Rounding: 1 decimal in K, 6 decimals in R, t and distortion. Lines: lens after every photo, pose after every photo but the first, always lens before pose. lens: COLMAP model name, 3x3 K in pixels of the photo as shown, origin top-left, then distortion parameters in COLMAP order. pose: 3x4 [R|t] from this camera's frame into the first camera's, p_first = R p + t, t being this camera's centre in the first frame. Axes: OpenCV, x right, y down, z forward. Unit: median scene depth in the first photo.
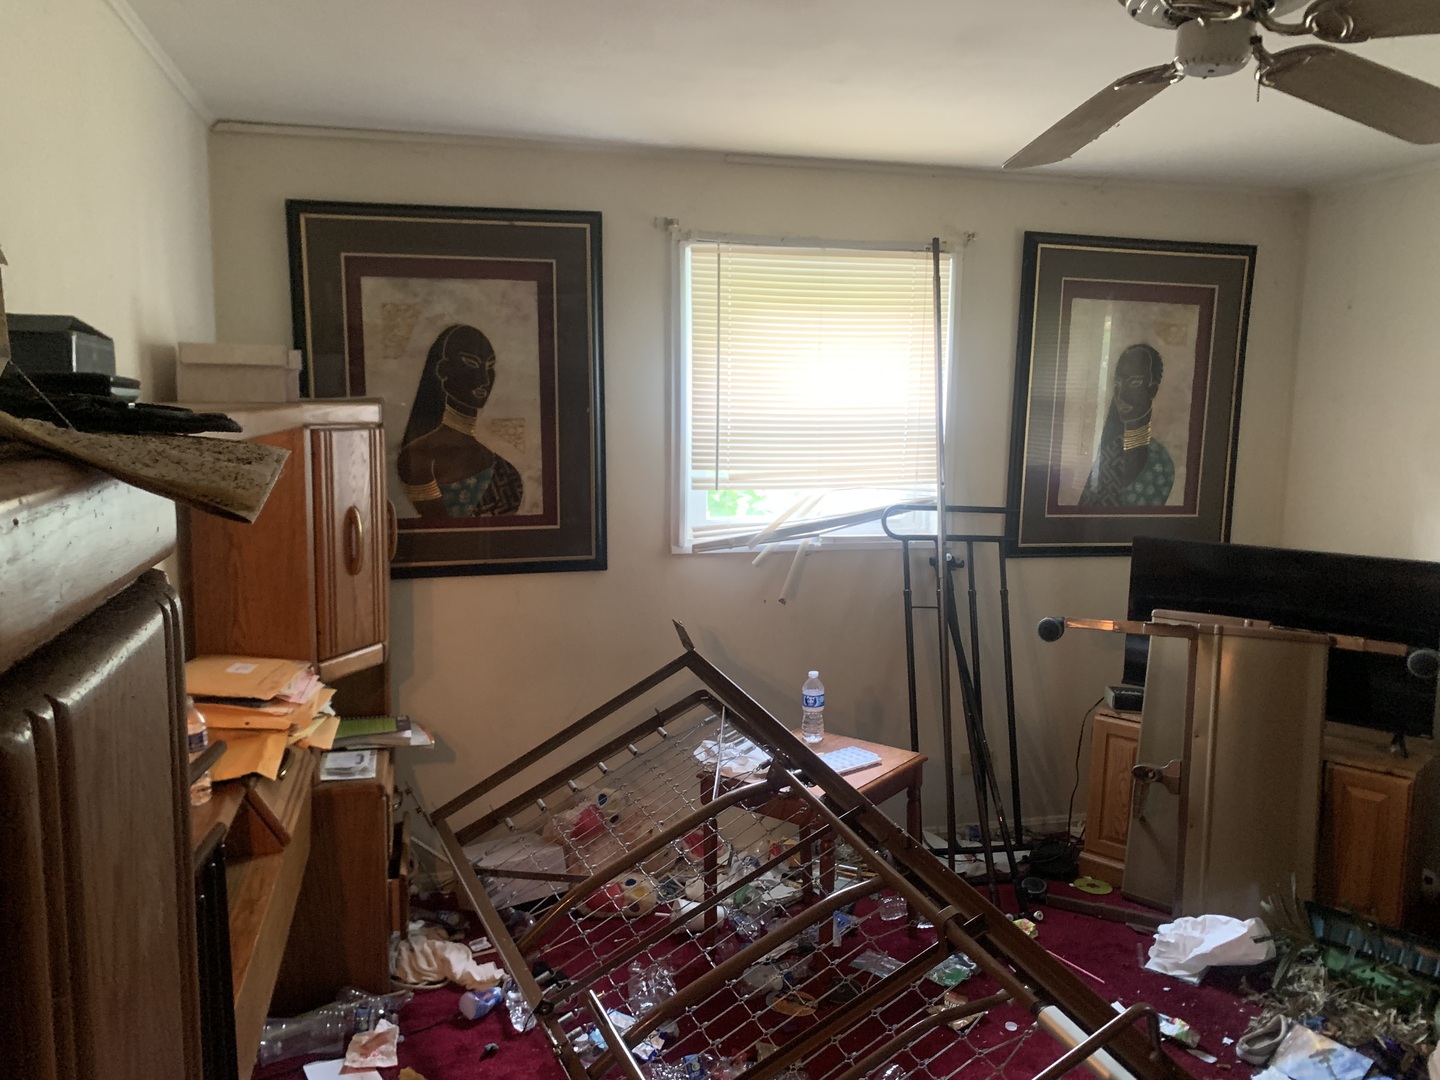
lens RADIAL K [[1106.2, 0, 705.8], [0, 1106.2, 525.6], [0, 0, 1]] dist [0.037624, -0.041095]
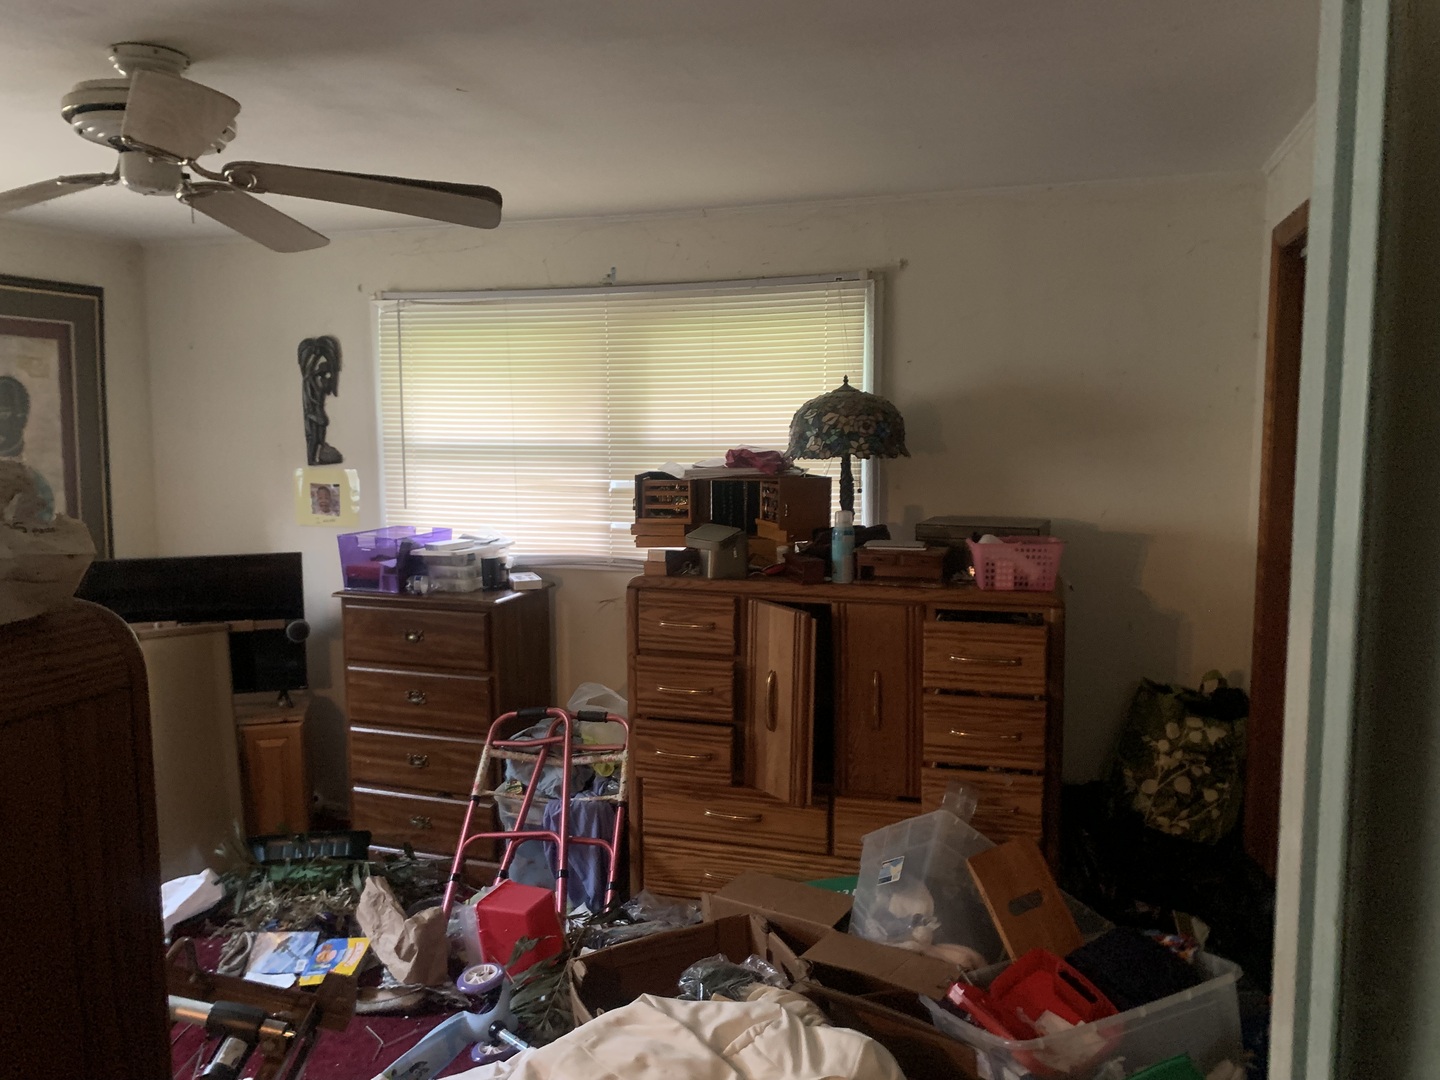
lens RADIAL K [[1106.2, 0, 711.0], [0, 1106.2, 533.2], [0, 0, 1]] dist [0.037624, -0.041095]
pose [[0.535012, -0.110071, 0.837643, -0.186925], [0.109882, 0.992121, 0.060188, -0.015434], [-0.837668, 0.059840, 0.542892, -0.121441]]
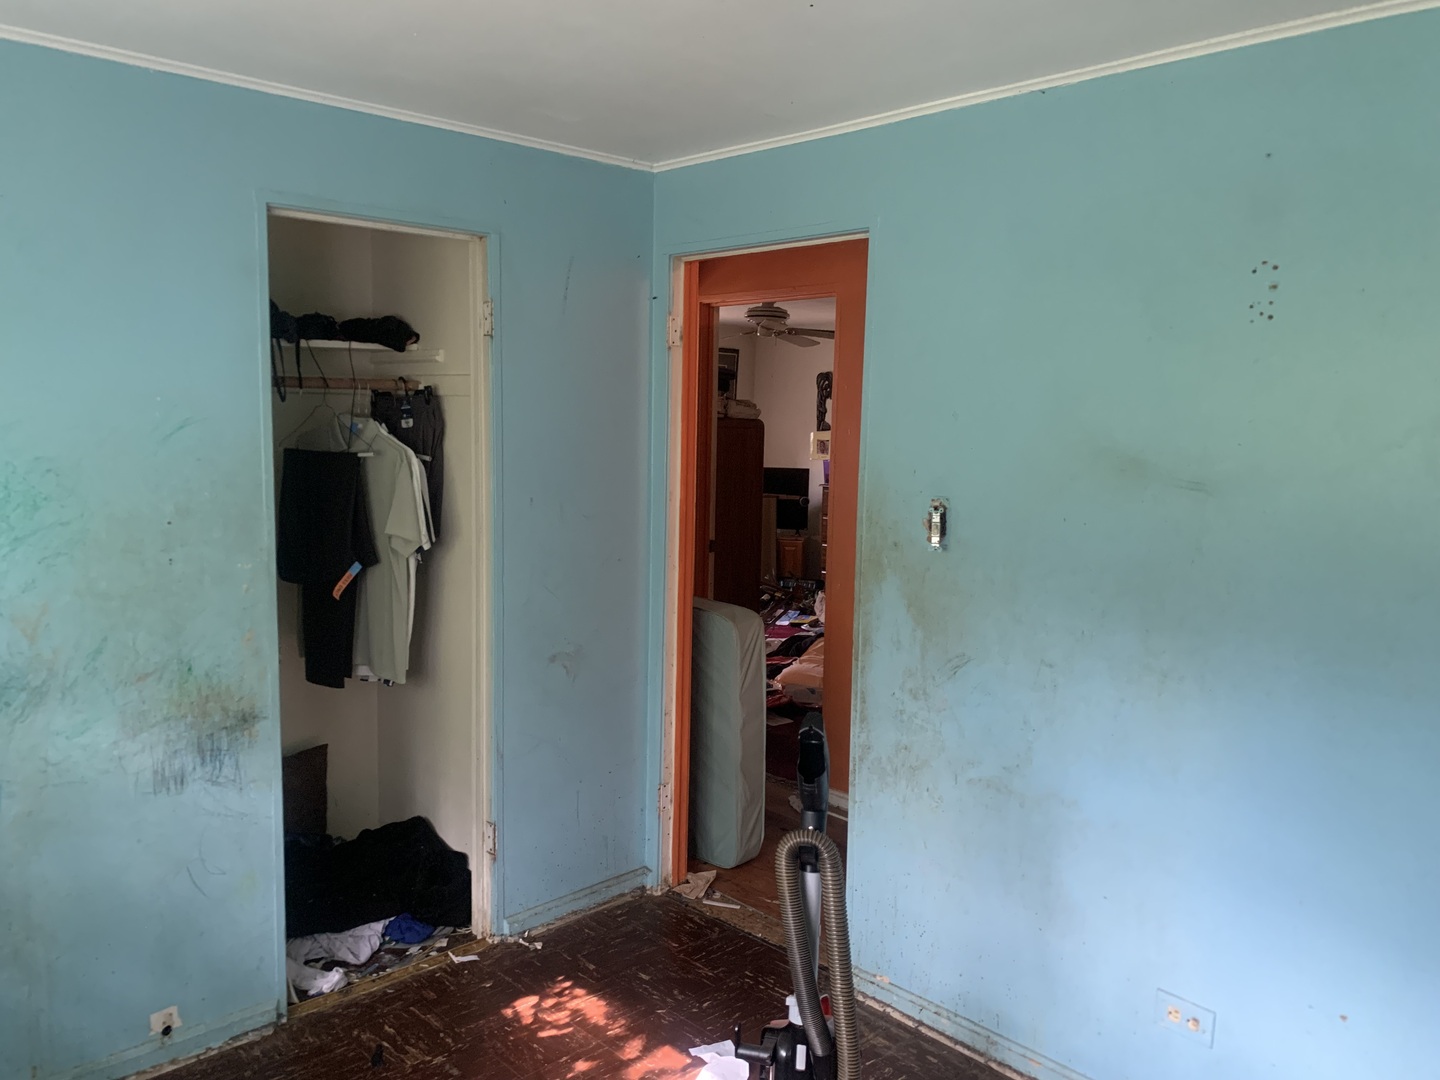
lens RADIAL K [[1106.2, 0, 718.9], [0, 1106.2, 539.0], [0, 0, 1]] dist [0.037624, -0.041095]
pose [[0.863504, -0.053176, 0.501531, -1.145105], [0.047345, 0.998581, 0.024362, 0.155502], [-0.502115, 0.002709, 0.864797, -1.583514]]
